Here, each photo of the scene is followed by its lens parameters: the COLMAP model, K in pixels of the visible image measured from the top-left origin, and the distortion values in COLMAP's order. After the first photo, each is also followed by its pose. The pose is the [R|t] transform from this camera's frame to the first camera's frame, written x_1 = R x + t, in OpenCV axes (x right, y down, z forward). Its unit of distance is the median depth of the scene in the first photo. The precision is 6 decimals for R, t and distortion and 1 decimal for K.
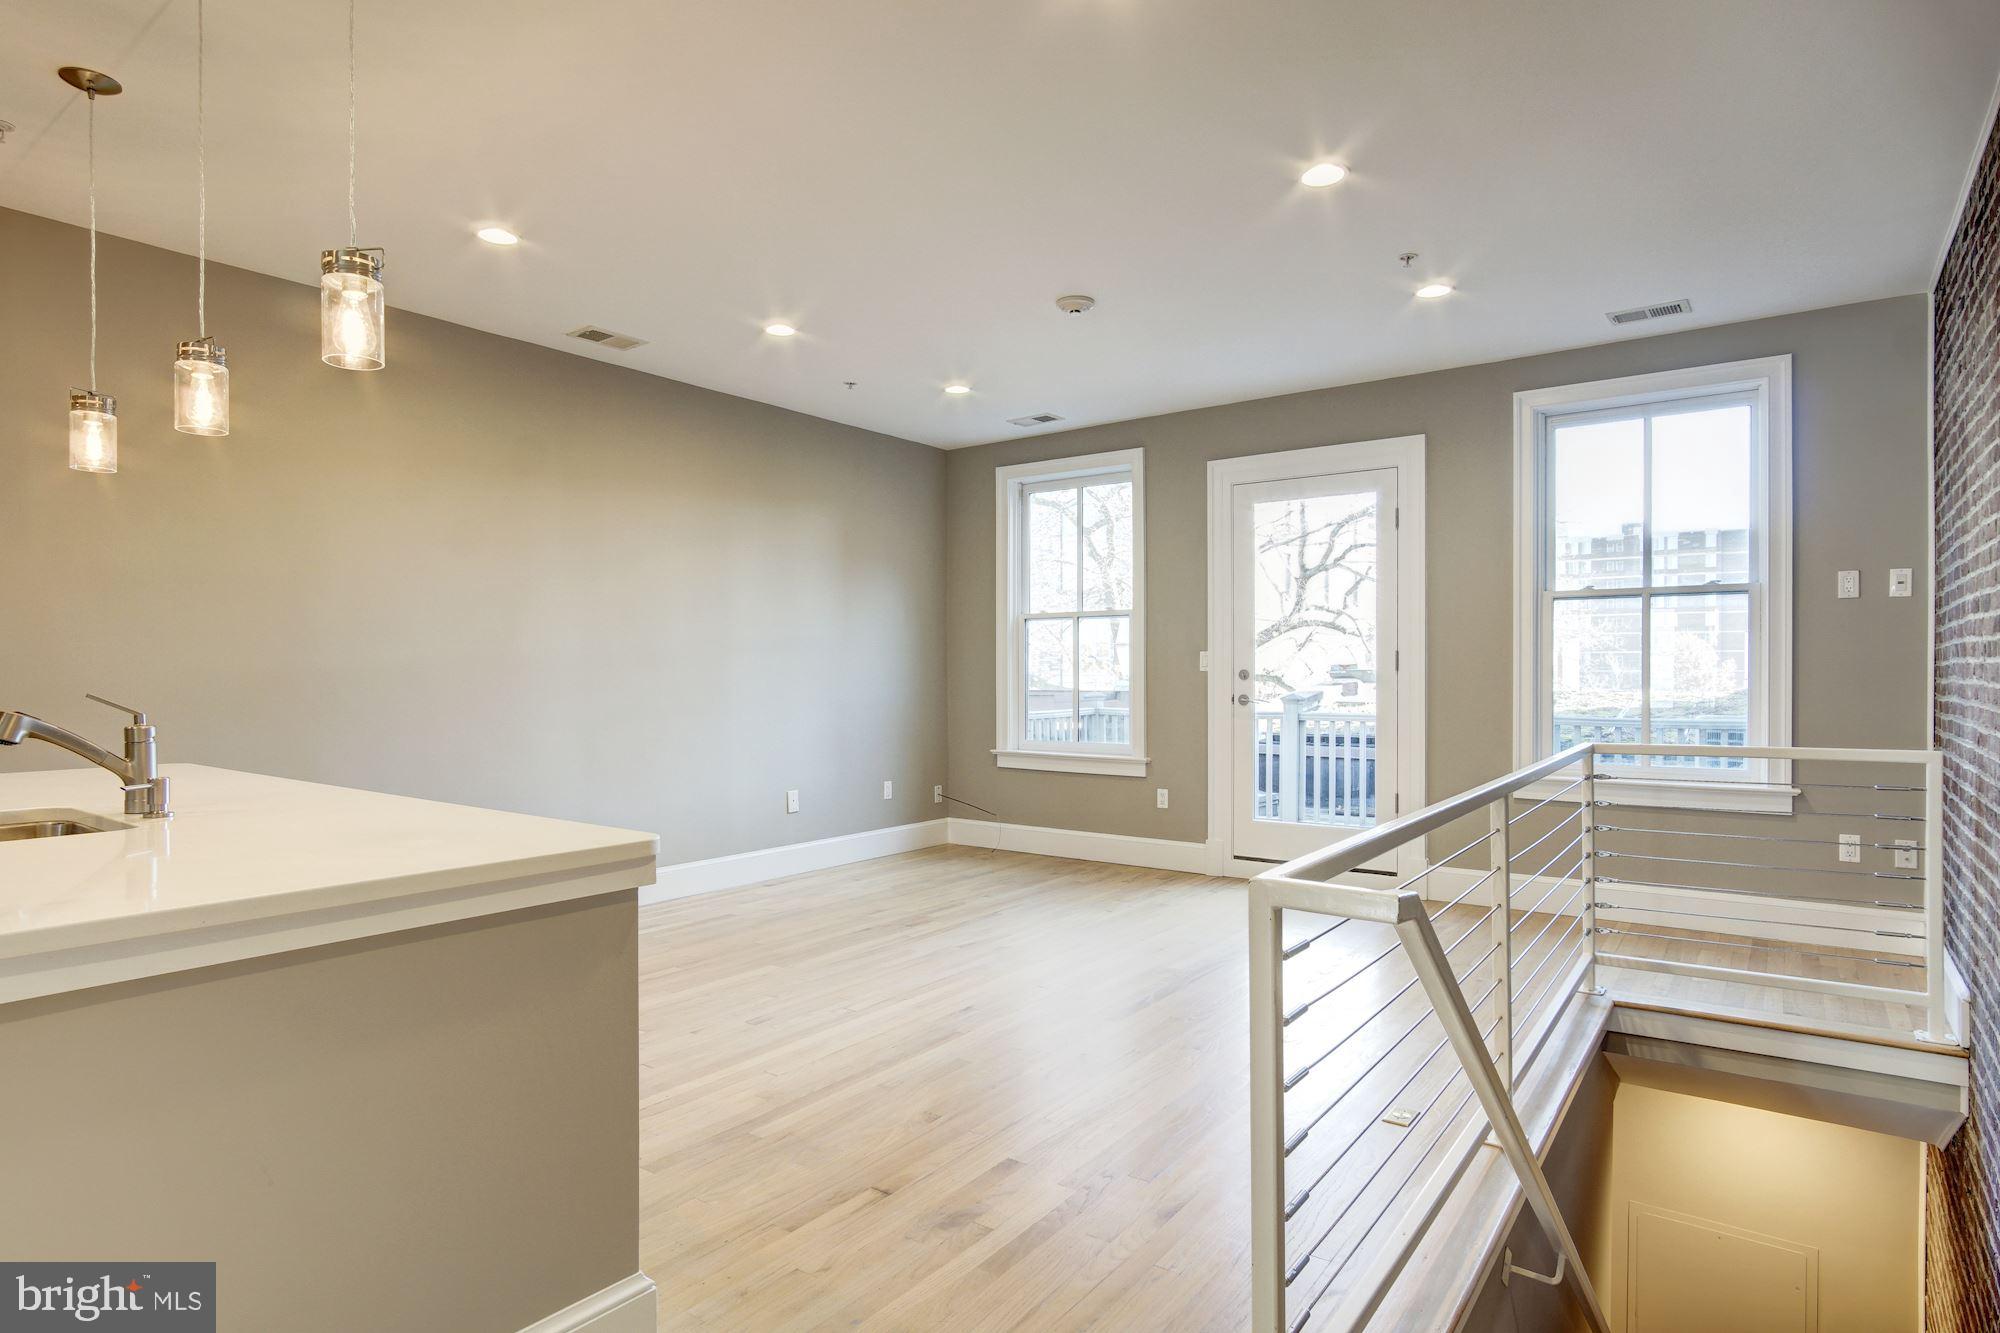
lens RADIAL K [[1077.8, 0, 993.6], [0, 1077.8, 680.6], [0, 0, 1]] dist [-0.011333, 0.005886]
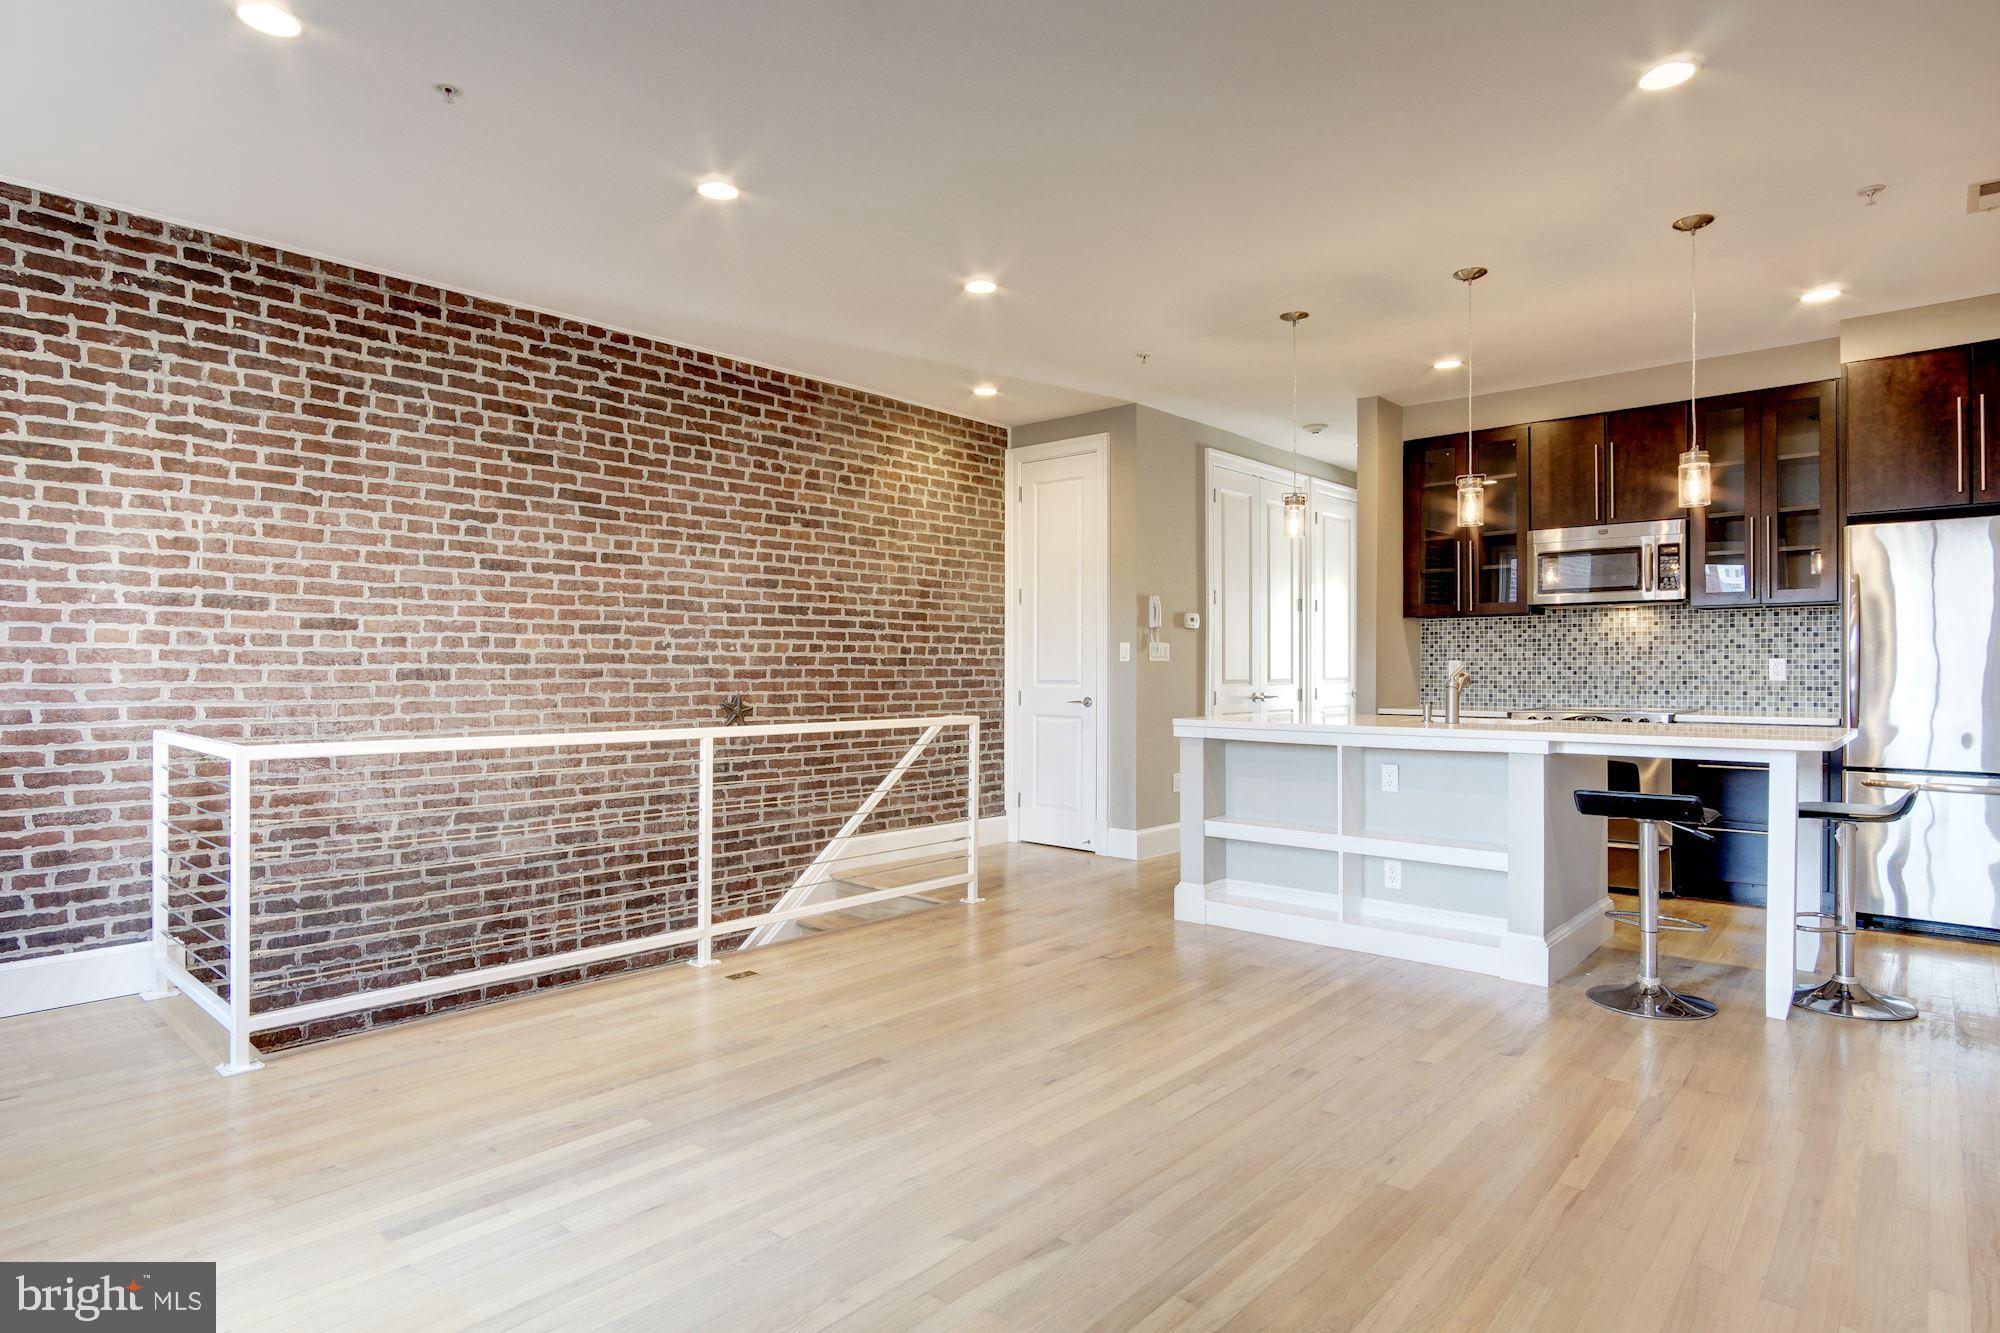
lens RADIAL K [[1077.8, 0, 1009.9], [0, 1077.8, 676.2], [0, 0, 1]] dist [-0.011333, 0.005886]
pose [[-0.996506, 0.001433, 0.083511, -0.044334], [0.002930, 0.999837, 0.017802, -0.003538], [-0.083472, 0.017984, -0.996348, 1.307189]]
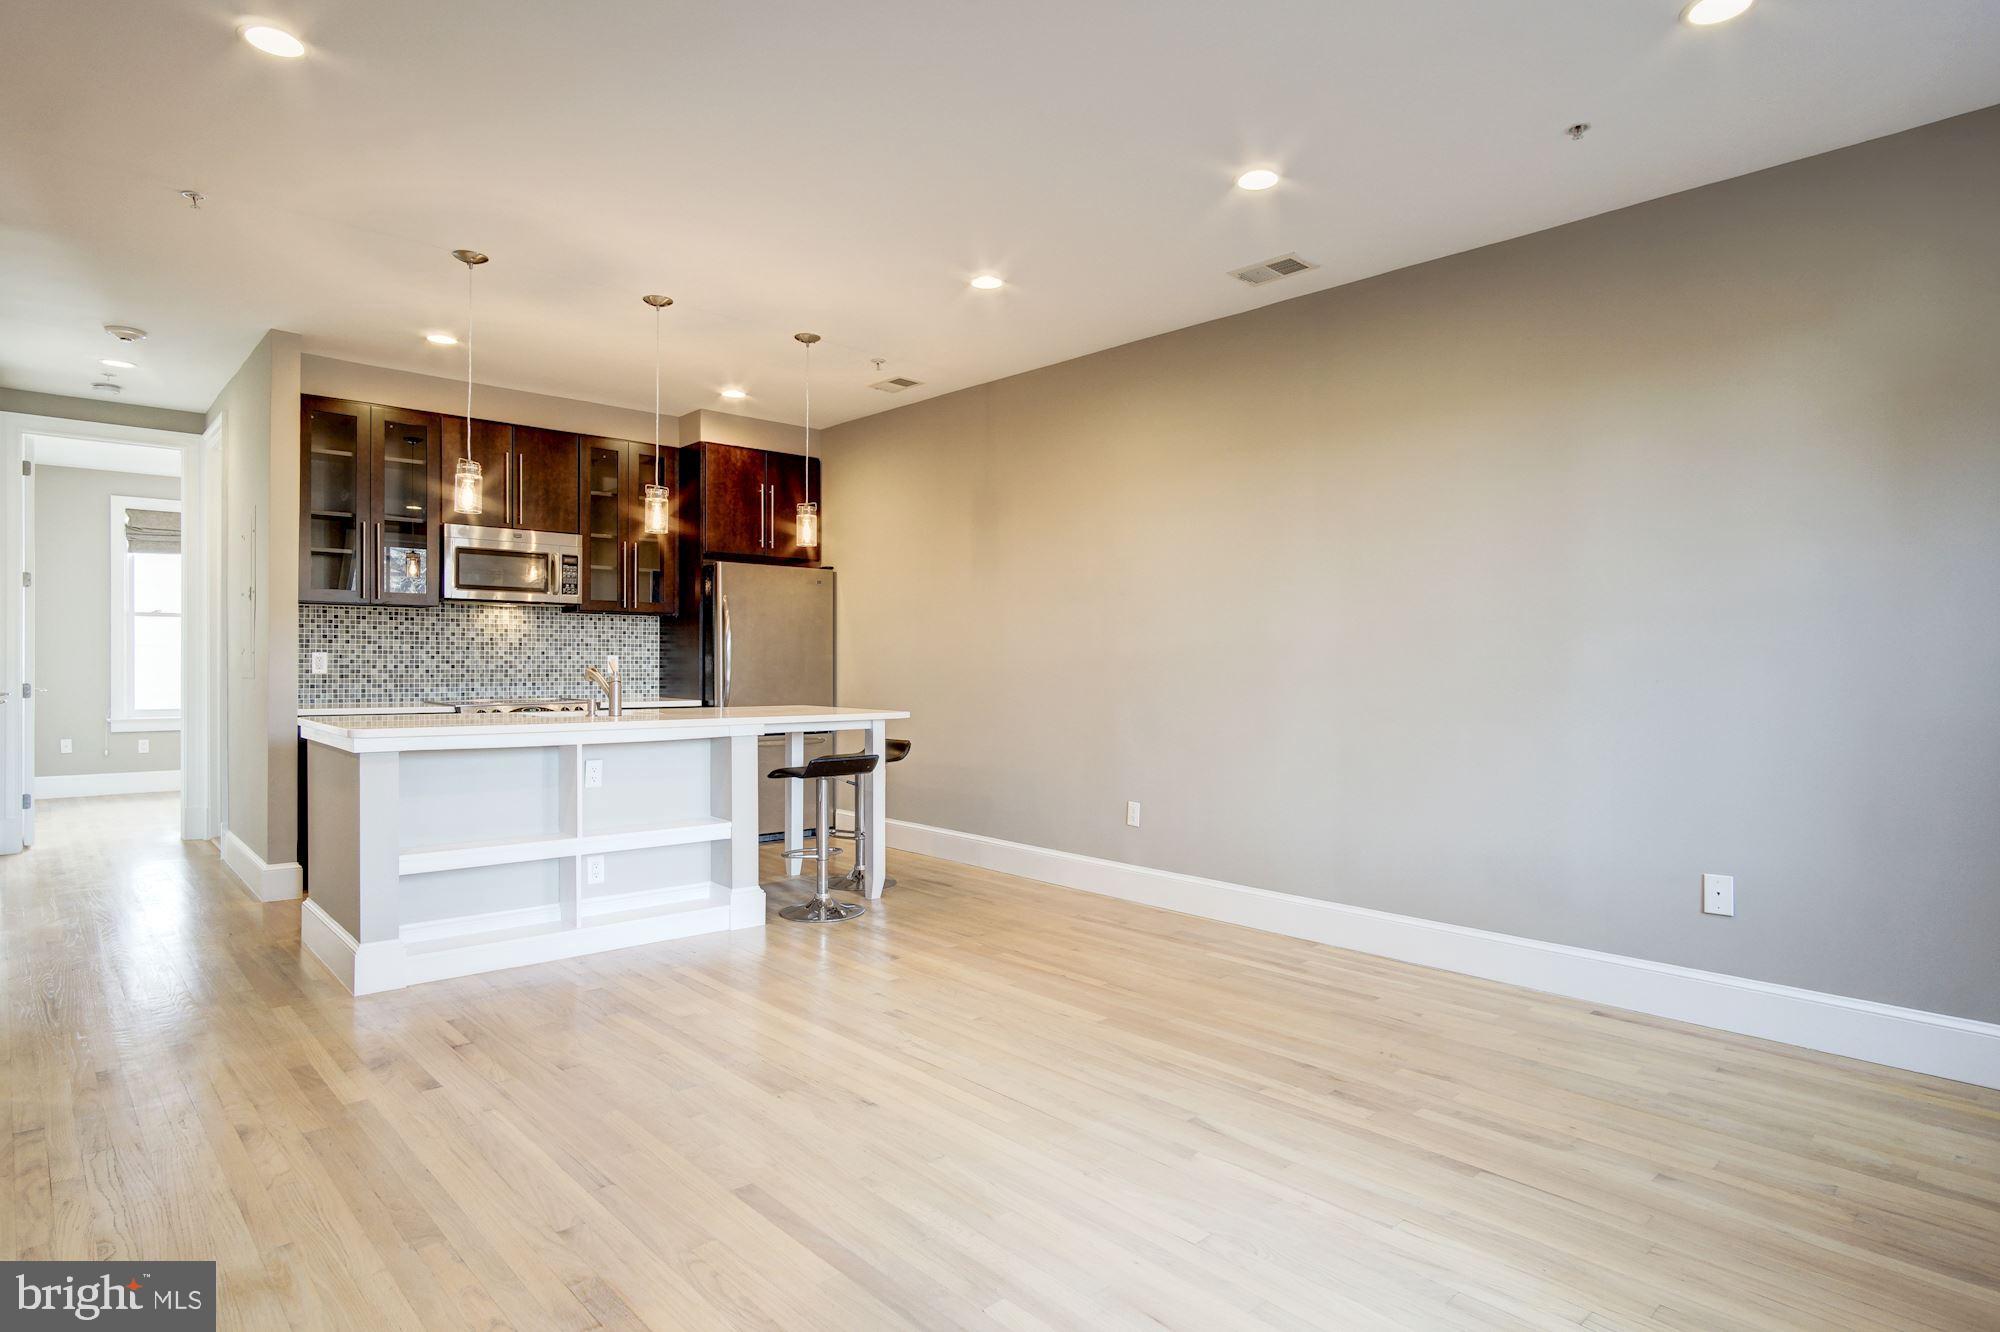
lens RADIAL K [[1077.8, 0, 989.9], [0, 1077.8, 661.7], [0, 0, 1]] dist [-0.011333, 0.005886]
pose [[-0.192054, -0.002028, -0.981382, 0.505091], [-0.016058, 0.999870, 0.001077, -0.000852], [0.981253, 0.015966, -0.192062, 0.896732]]
